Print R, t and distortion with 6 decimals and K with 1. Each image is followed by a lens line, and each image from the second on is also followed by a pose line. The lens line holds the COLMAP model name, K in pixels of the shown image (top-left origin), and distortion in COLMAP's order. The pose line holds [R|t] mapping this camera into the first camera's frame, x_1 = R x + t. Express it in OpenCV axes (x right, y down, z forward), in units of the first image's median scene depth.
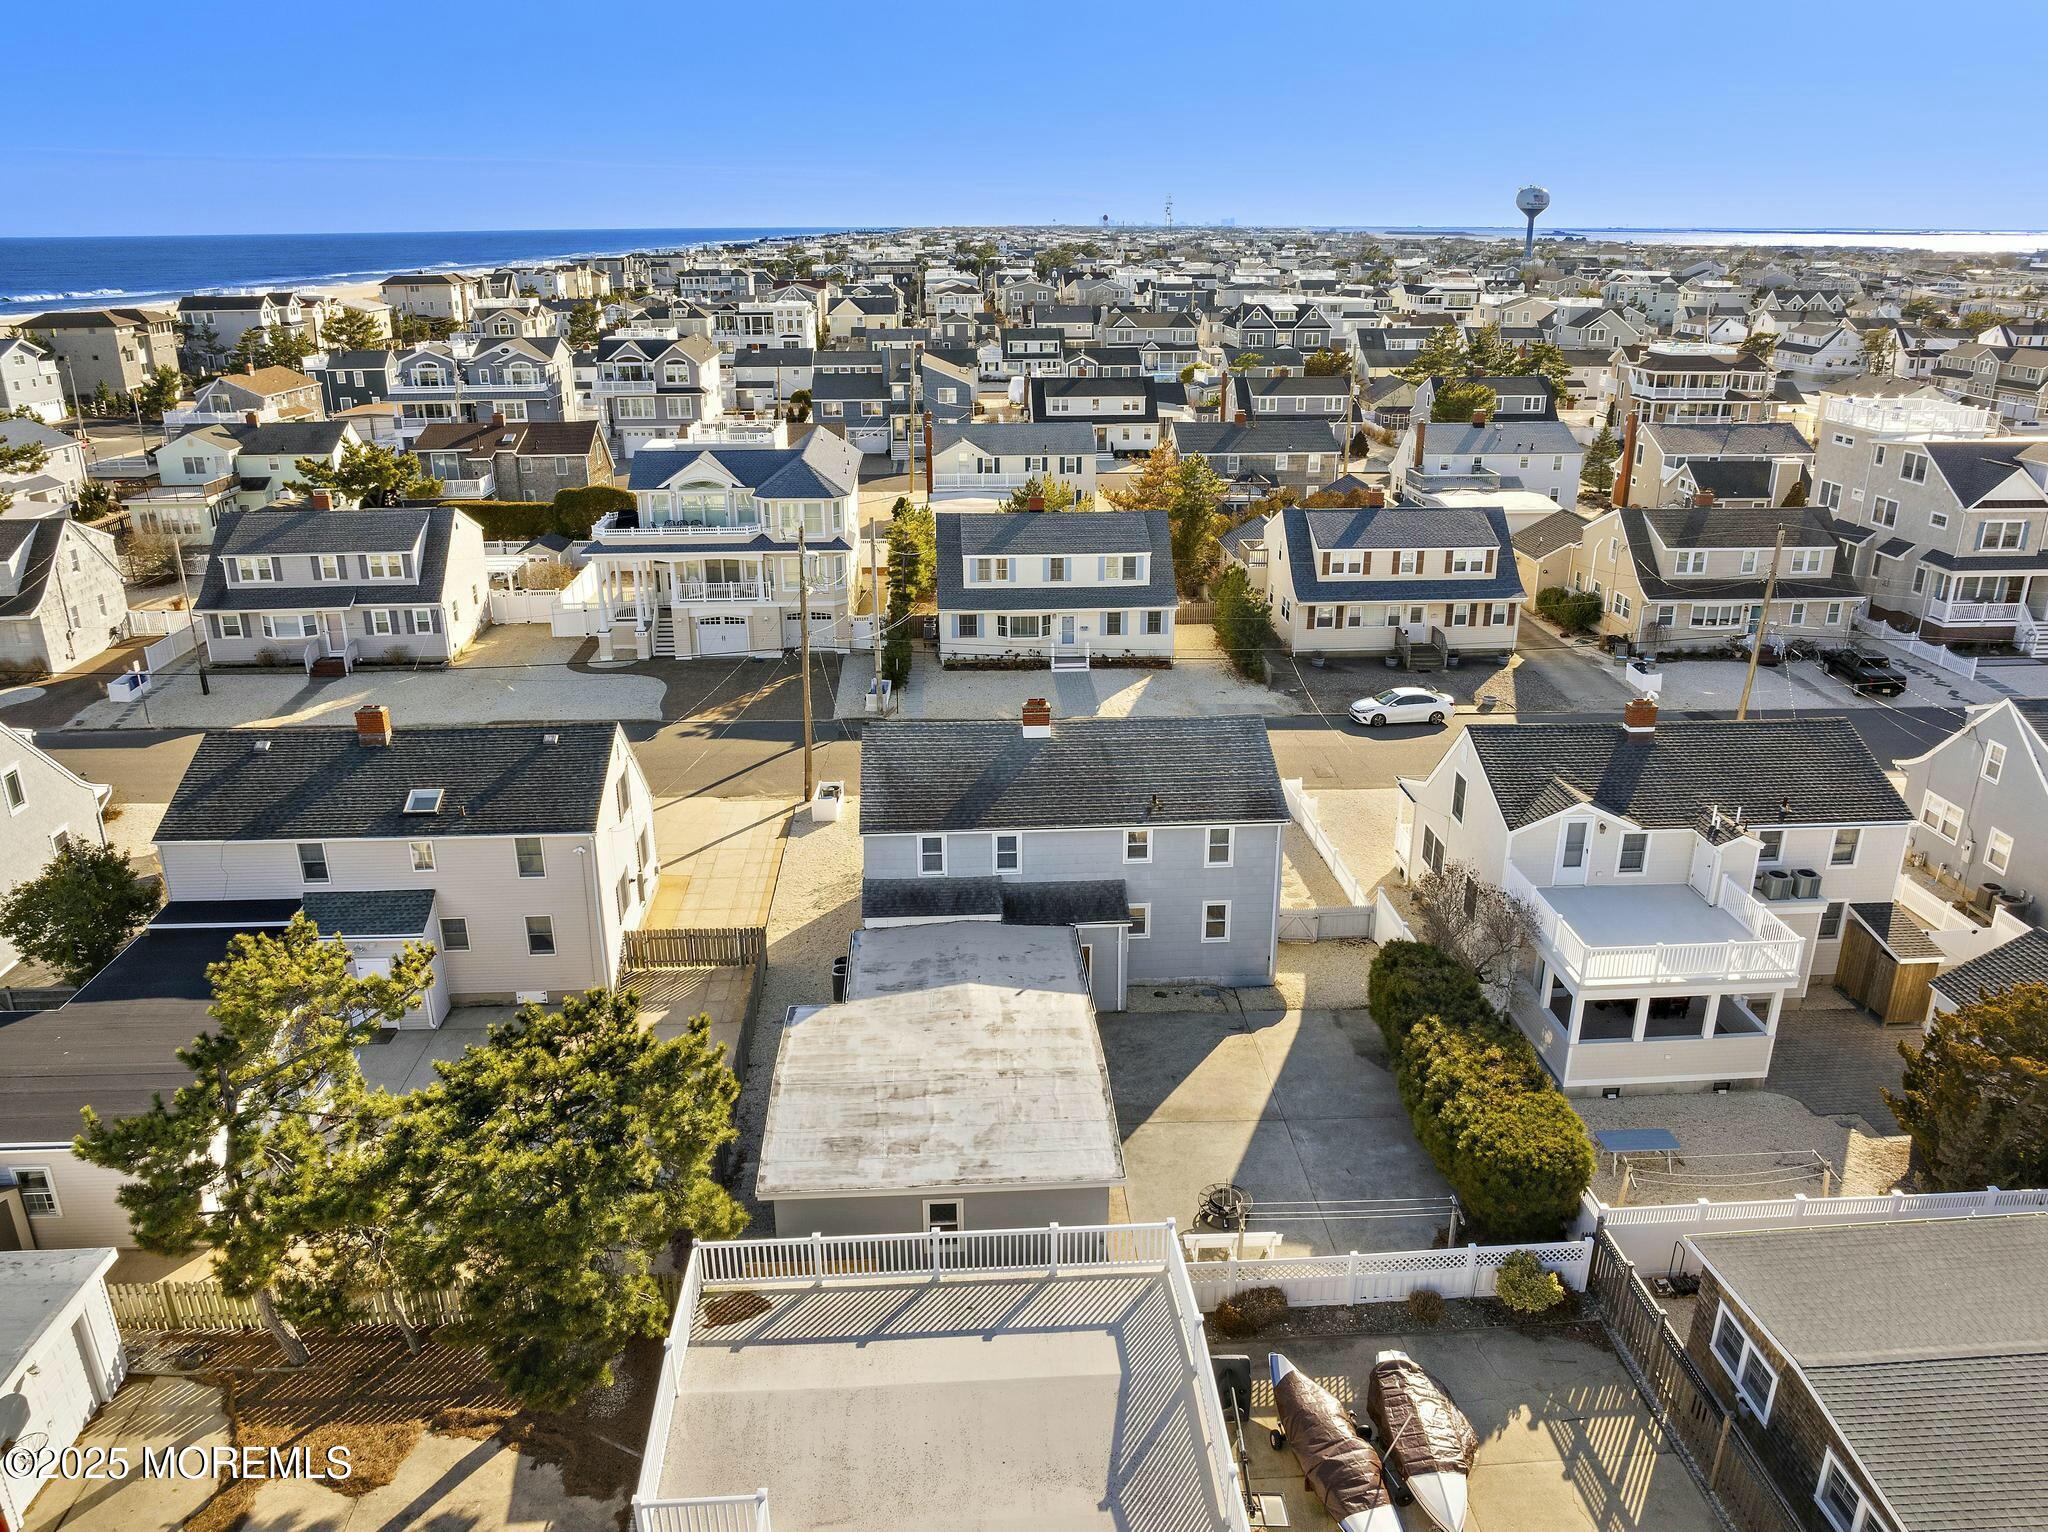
lens RADIAL K [[1463.2, 0, 1024.0], [0, 1463.2, 766.0], [0, 0, 1]] dist [-0.030654, -0.010981]
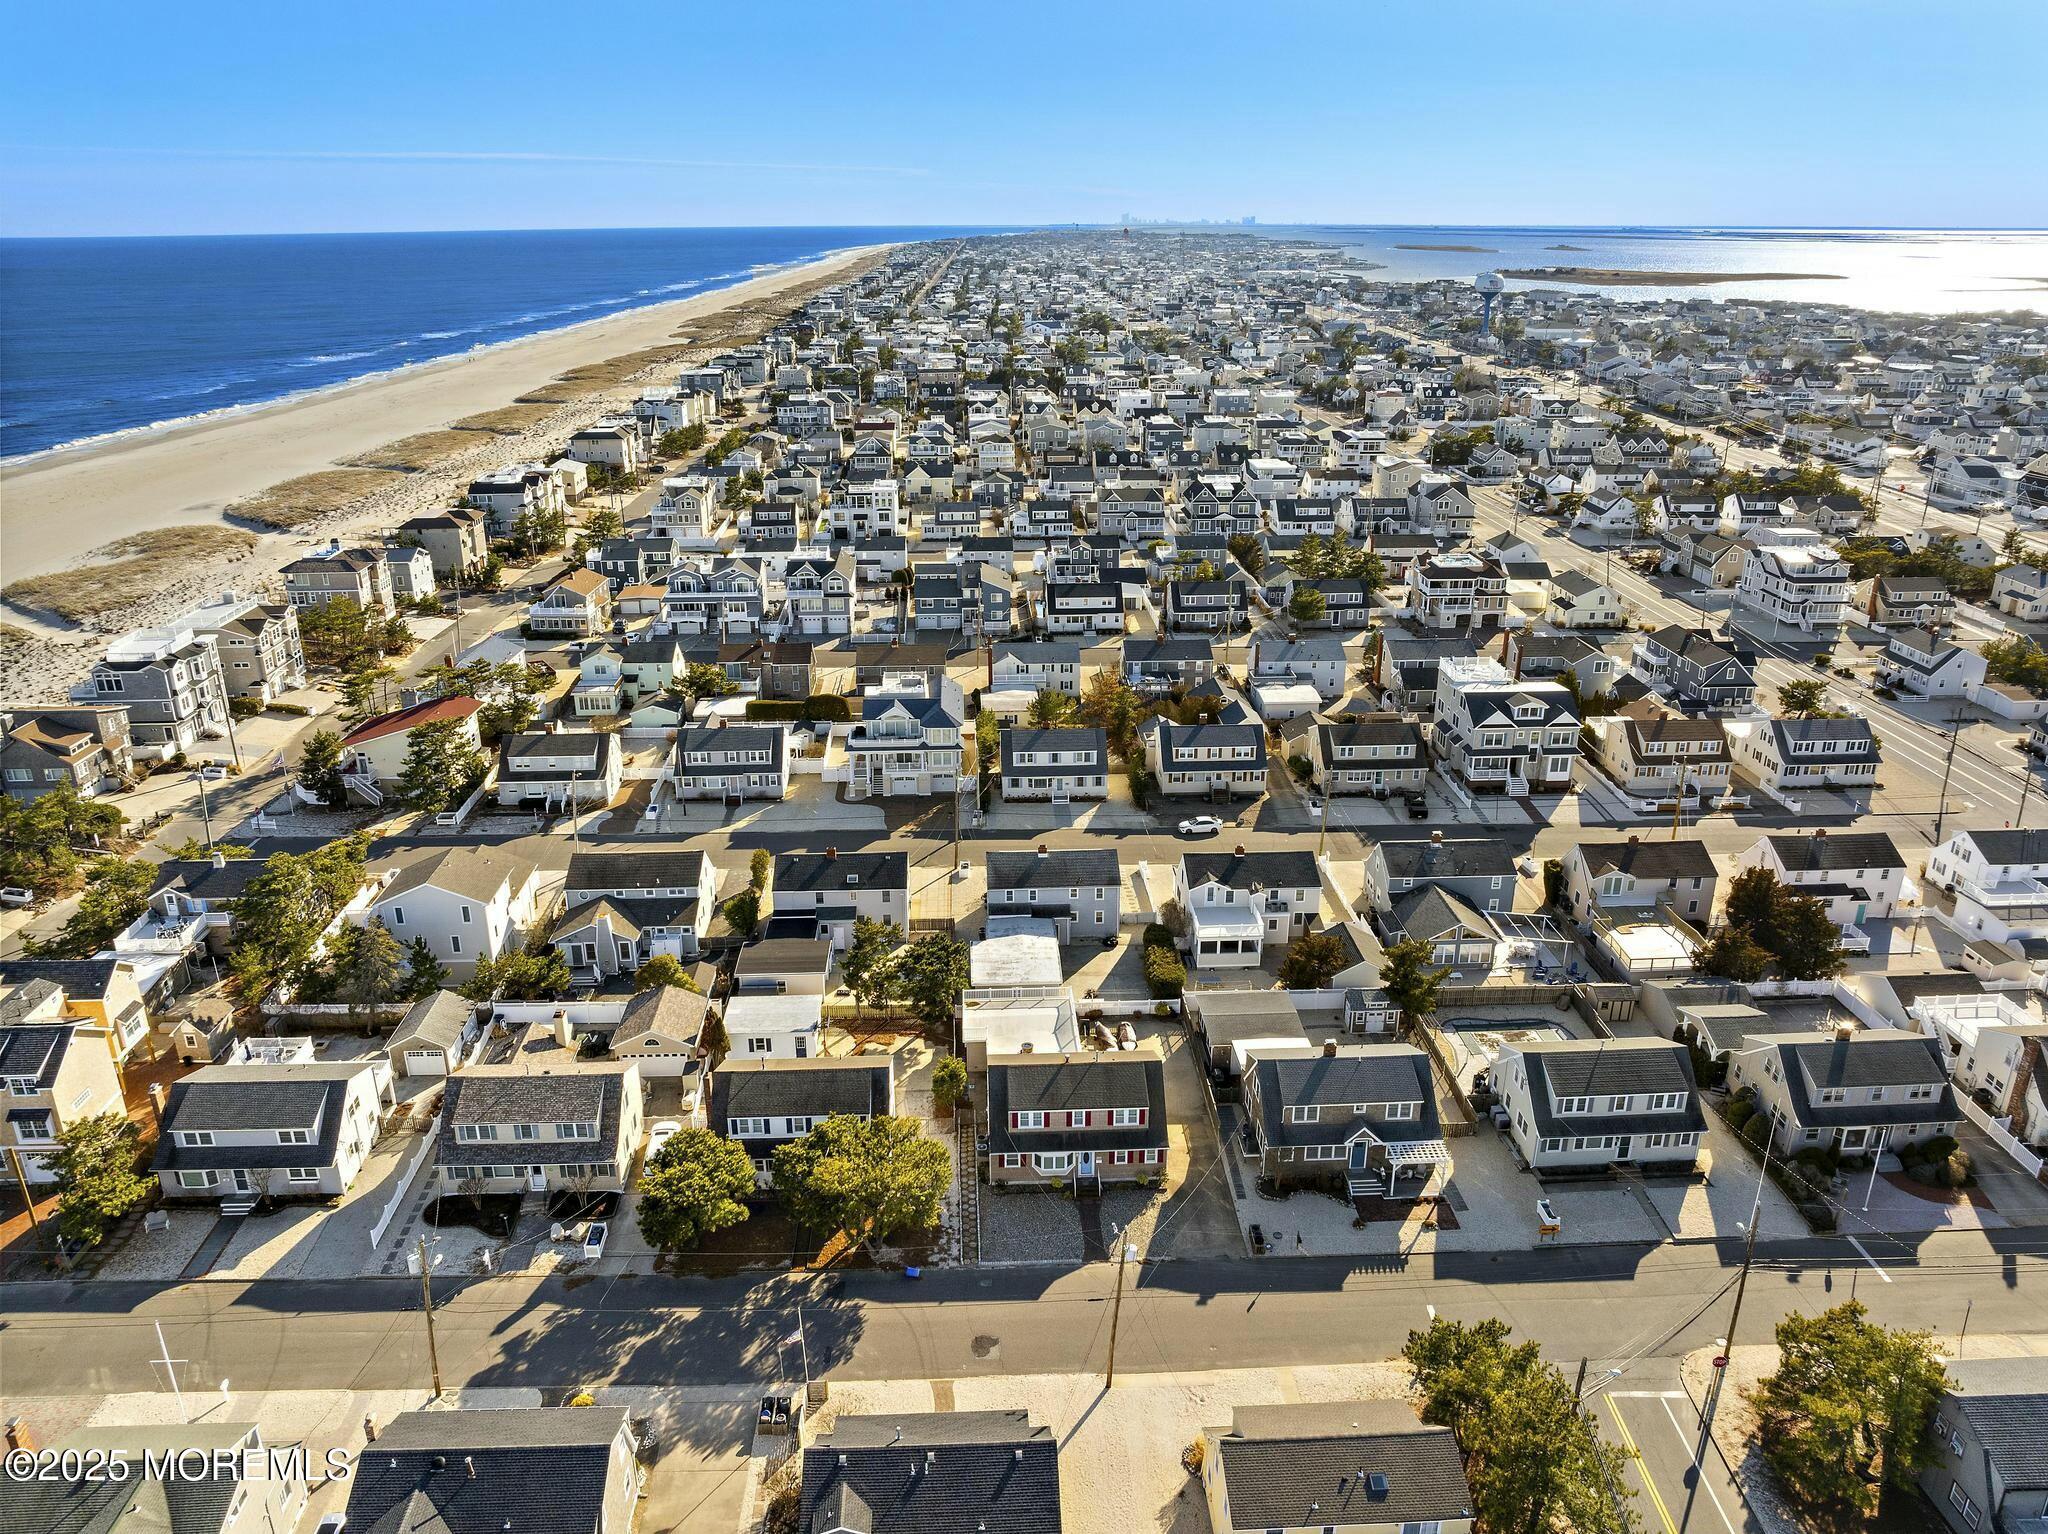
lens RADIAL K [[1434.1, 0, 1024.0], [0, 1434.1, 767.0], [0, 0, 1]] dist [-0.008940, -0.070120]
pose [[0.999876, 0.004455, -0.015110, 0.008367], [-0.004317, 0.999949, 0.009142, -0.140005], [0.015150, -0.009075, 0.999844, -1.194520]]
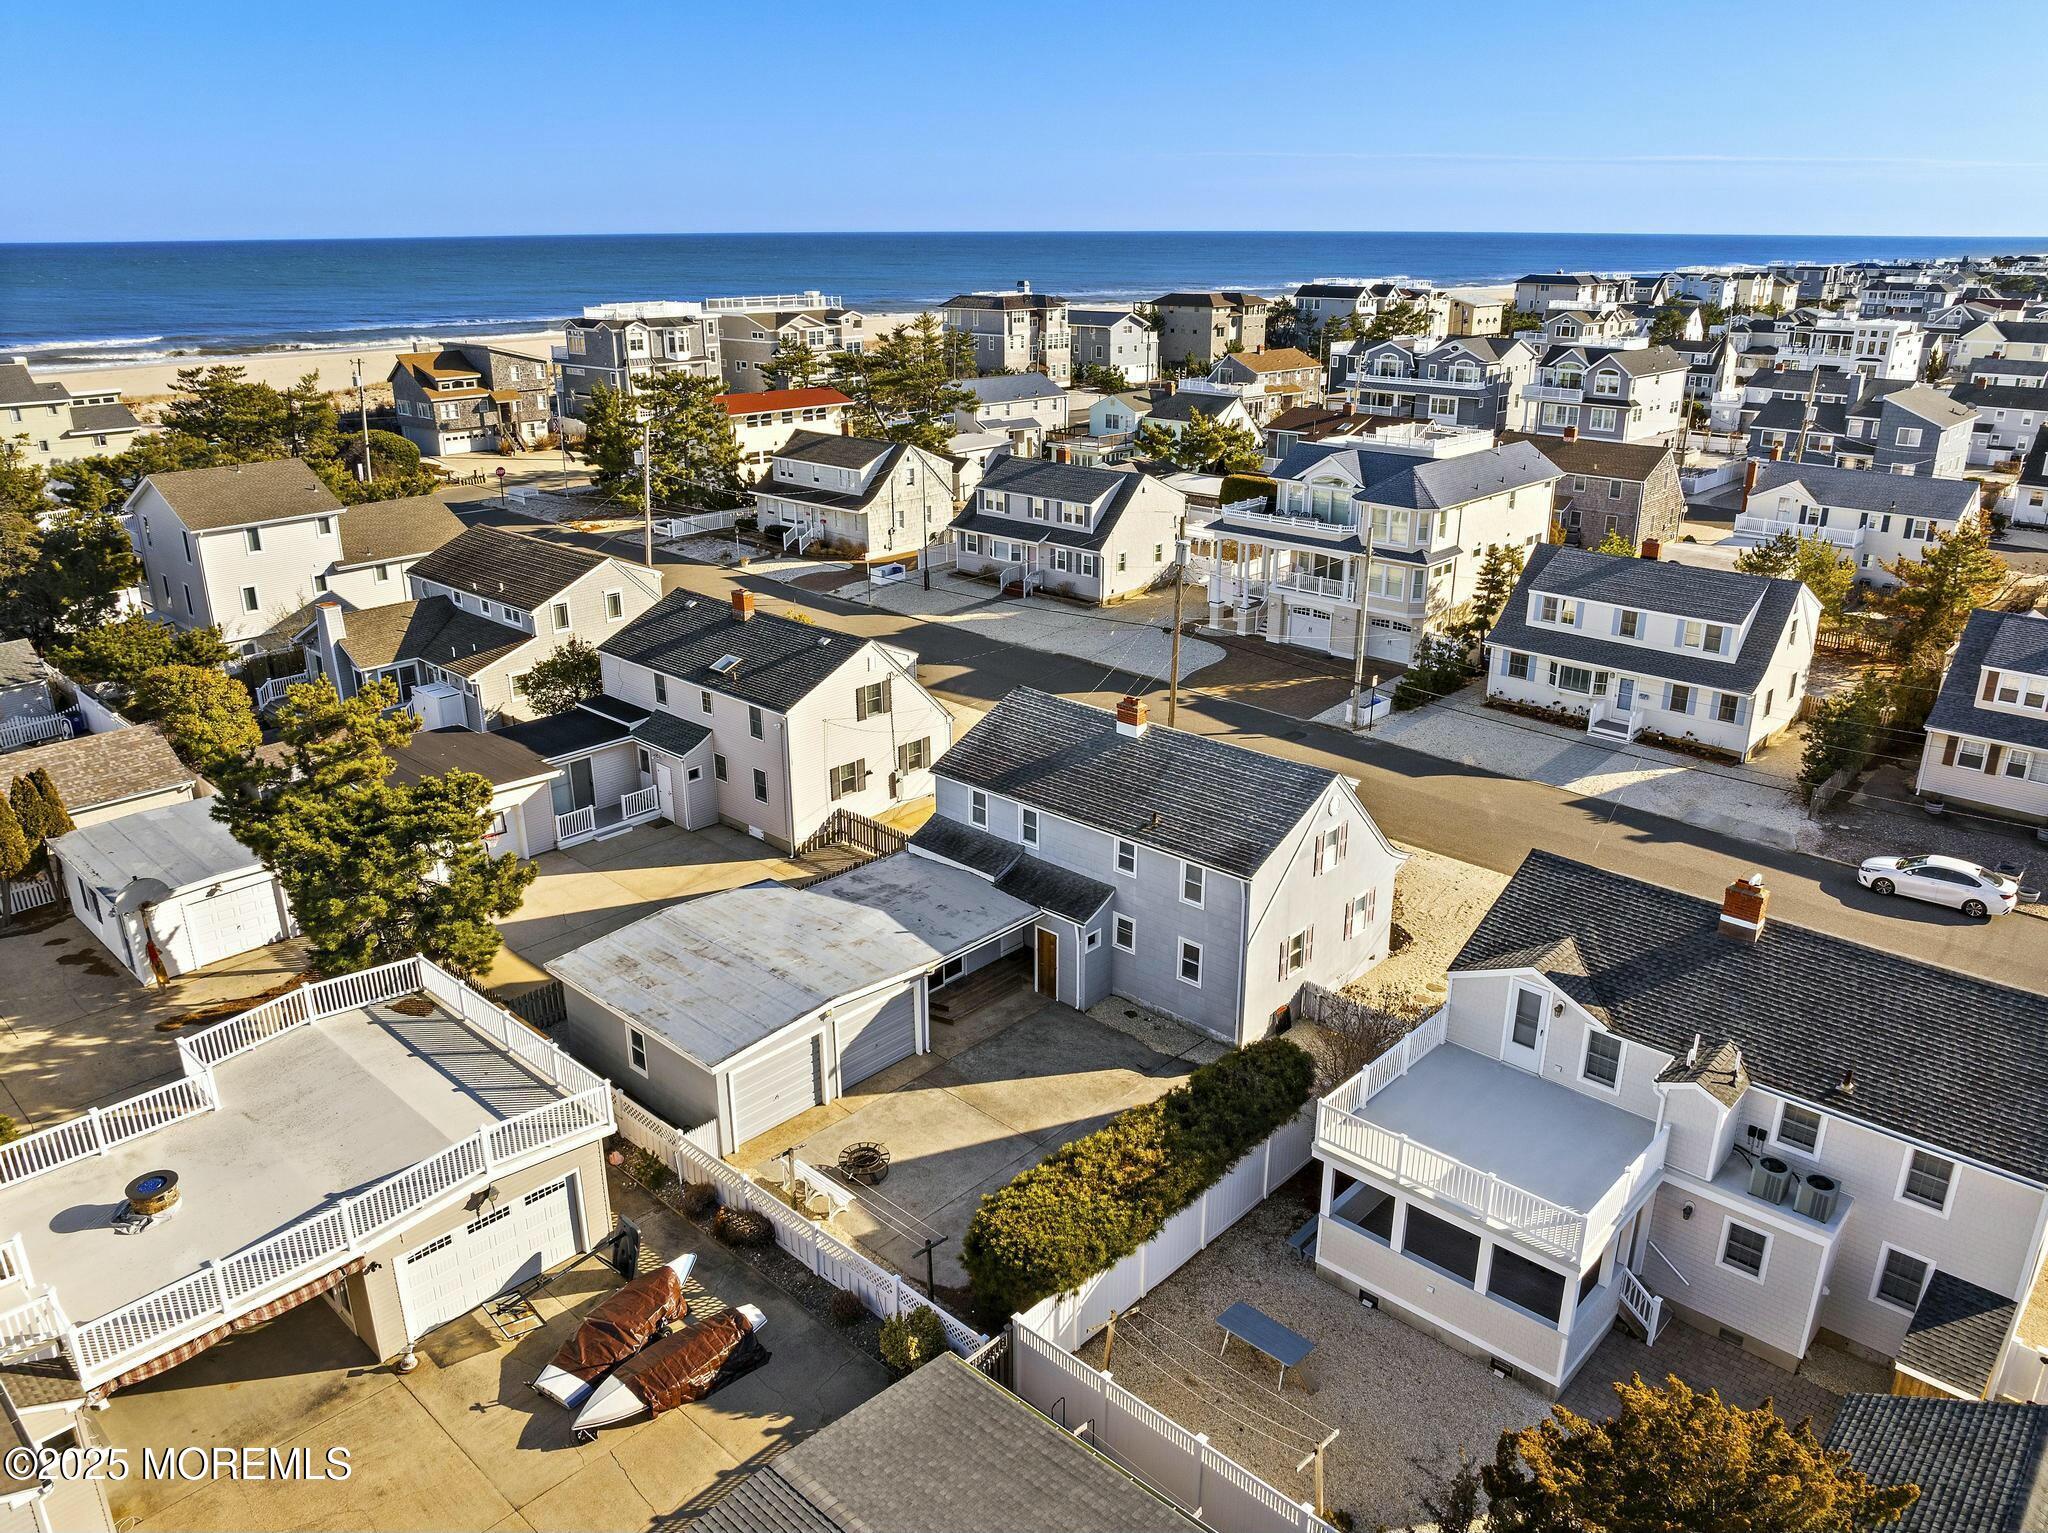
lens RADIAL K [[1452.2, 0, 1024.0], [0, 1452.2, 766.5], [0, 0, 1]] dist [-0.012126, -0.042617]
pose [[0.688735, 0.252639, -0.679572, 0.382948], [-0.251951, 0.962307, 0.102401, -0.049368], [0.679827, 0.100692, 0.726427, 0.129381]]
